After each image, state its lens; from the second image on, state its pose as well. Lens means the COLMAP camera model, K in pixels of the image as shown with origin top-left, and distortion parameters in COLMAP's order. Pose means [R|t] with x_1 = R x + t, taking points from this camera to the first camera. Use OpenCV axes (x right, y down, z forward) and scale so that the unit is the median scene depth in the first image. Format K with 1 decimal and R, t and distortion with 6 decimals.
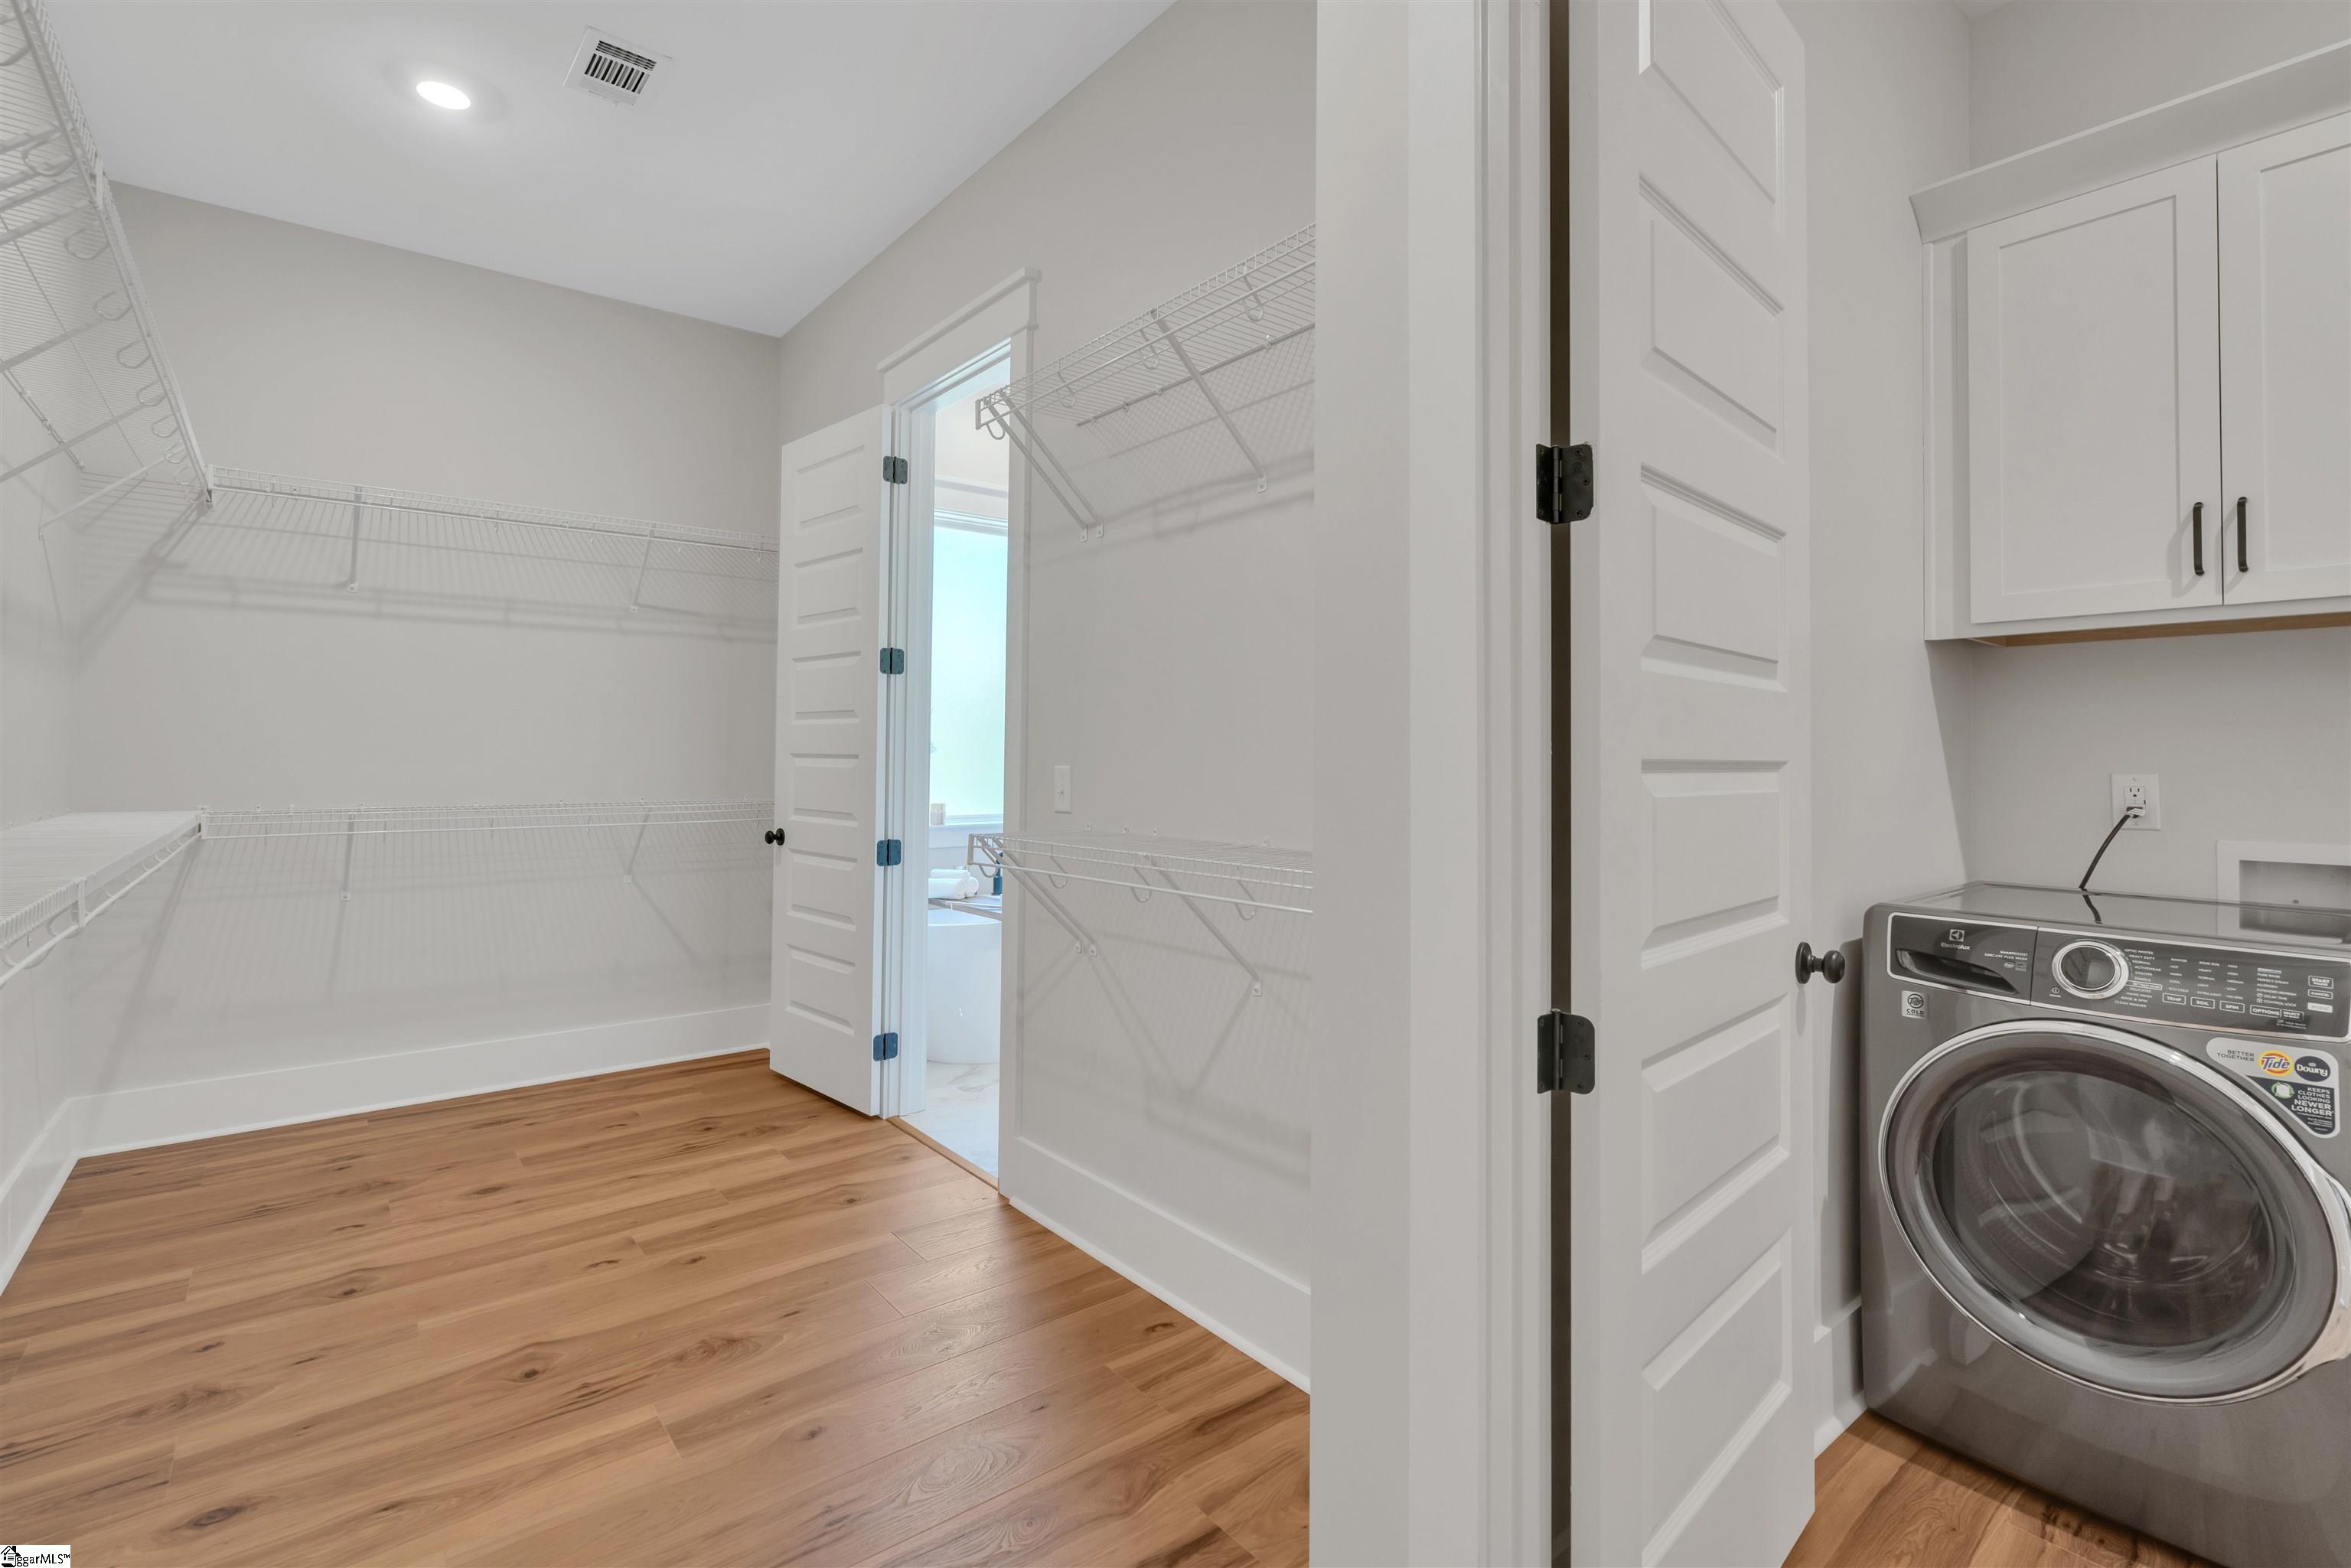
lens RADIAL K [[1060.8, 0, 1169.2], [0, 1060.8, 784.9], [0, 0, 1]] dist [-0.001268, 0.000767]
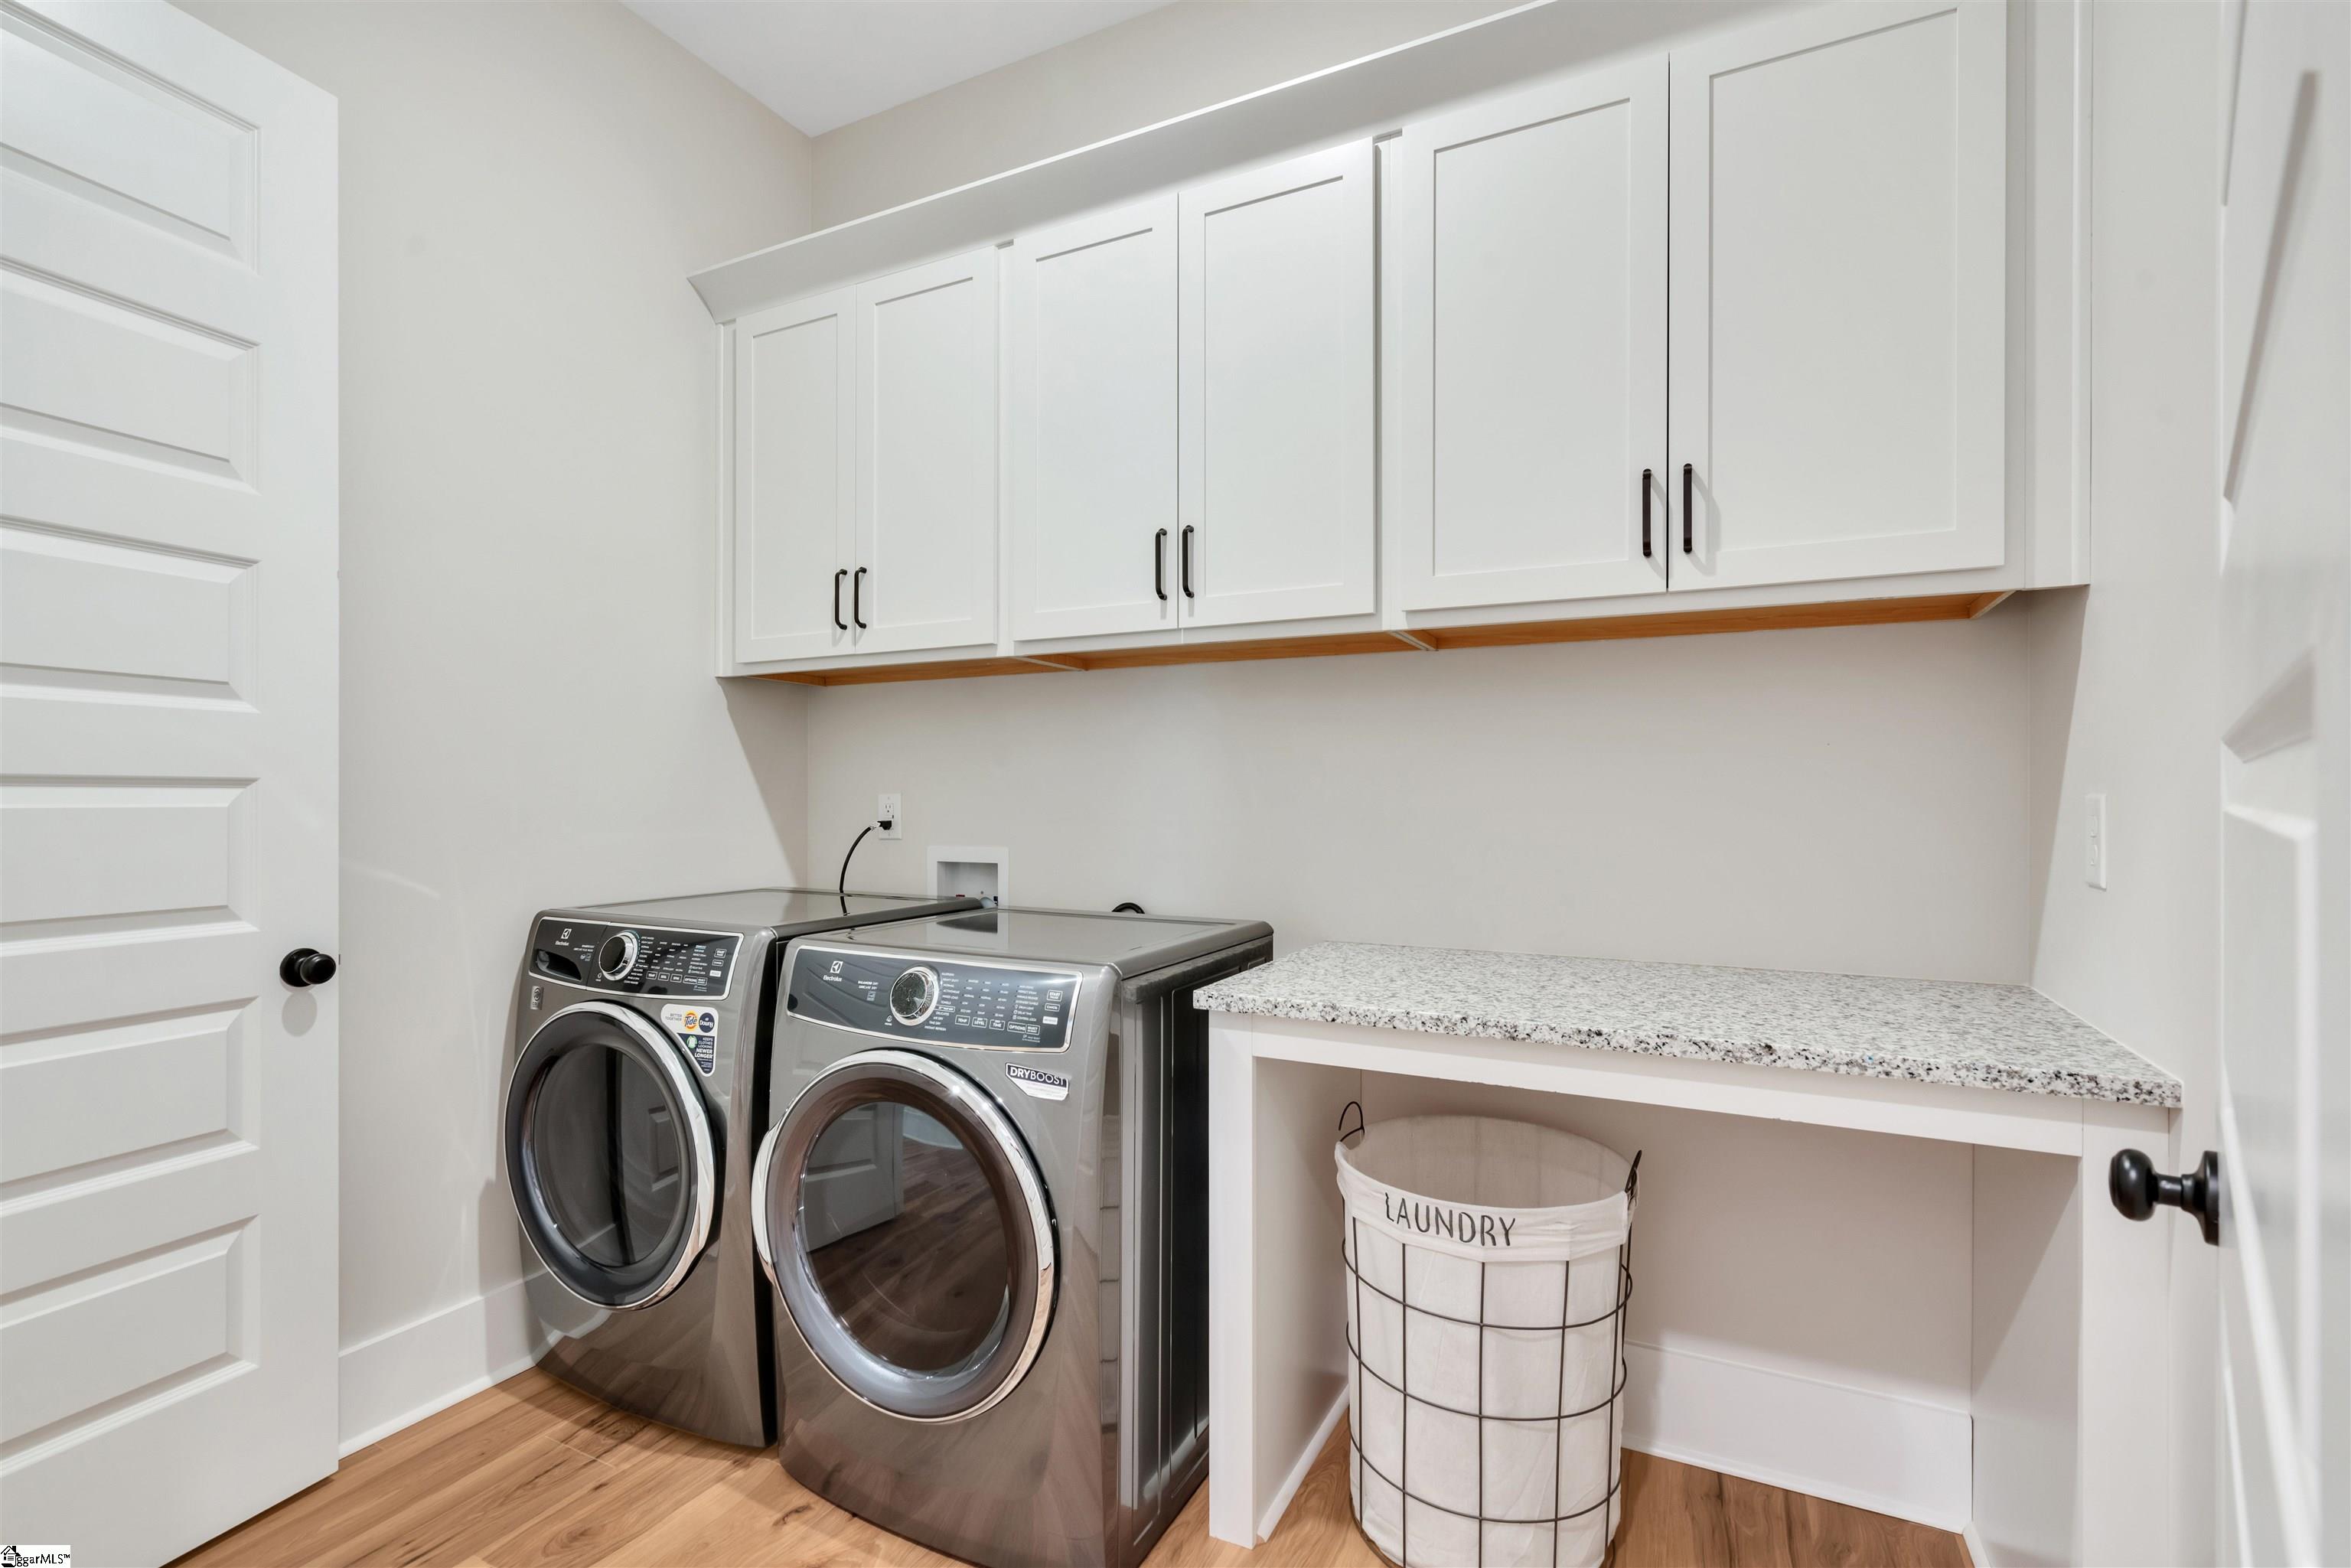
lens RADIAL K [[1083.0, 0, 1169.7], [0, 1083.0, 851.1], [0, 0, 1]] dist [-0.000710, 0.000137]
pose [[0.918786, -0.023724, 0.394042, 0.918481], [0.014211, 0.999533, 0.027043, 0.032186], [-0.394499, -0.019247, 0.918695, -0.330777]]
